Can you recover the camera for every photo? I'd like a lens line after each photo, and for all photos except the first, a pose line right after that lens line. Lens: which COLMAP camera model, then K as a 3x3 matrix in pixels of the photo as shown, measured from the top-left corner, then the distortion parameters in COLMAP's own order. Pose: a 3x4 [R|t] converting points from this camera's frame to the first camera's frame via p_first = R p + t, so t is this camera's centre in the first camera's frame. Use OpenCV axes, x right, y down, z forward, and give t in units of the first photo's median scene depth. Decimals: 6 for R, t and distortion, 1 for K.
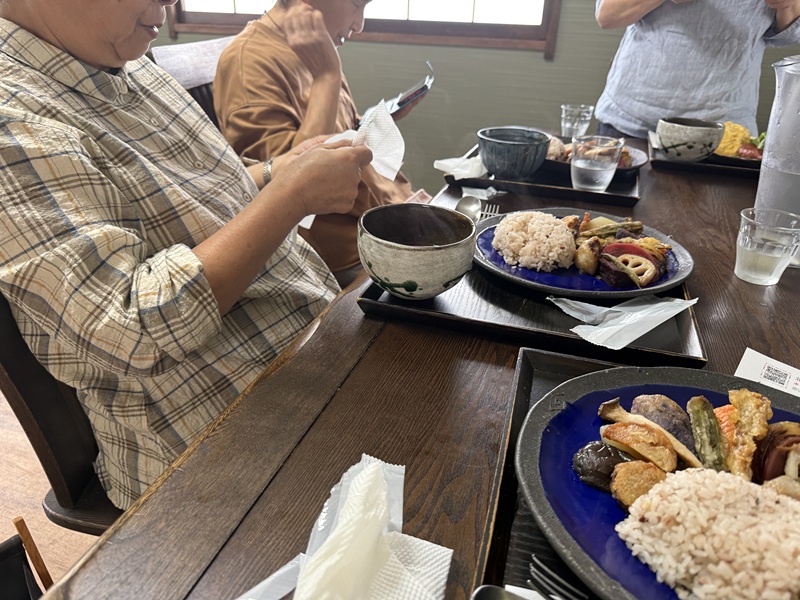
lens RADIAL K [[555.5, 0, 400.4], [0, 555.5, 299.6], [0, 0, 1]] dist [0.000793, -0.003290]
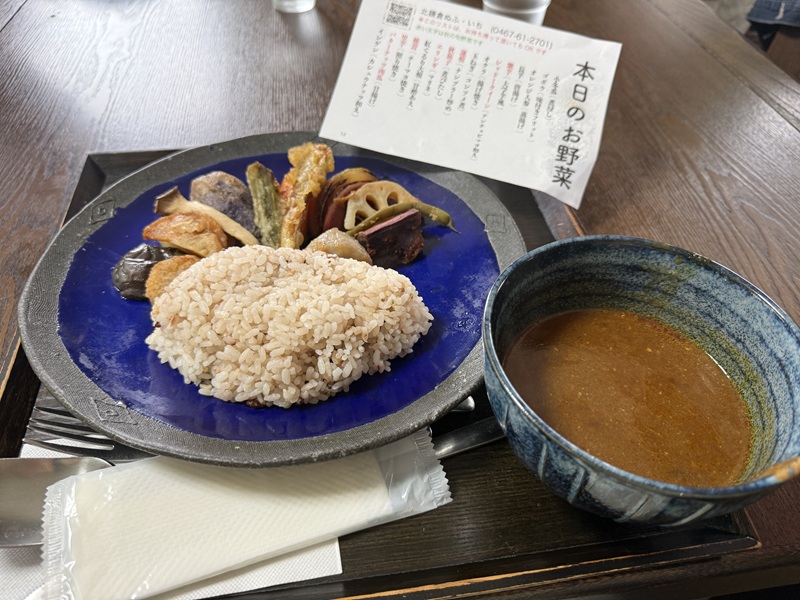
lens RADIAL K [[555.5, 0, 393.9], [0, 555.5, 300.8], [0, 0, 1]] dist [0.000793, -0.003290]
pose [[0.918339, -0.296765, 0.261883, 0.485309], [0.190195, 0.911149, 0.365559, 0.102276], [-0.347100, -0.285898, 0.893187, 0.099559]]
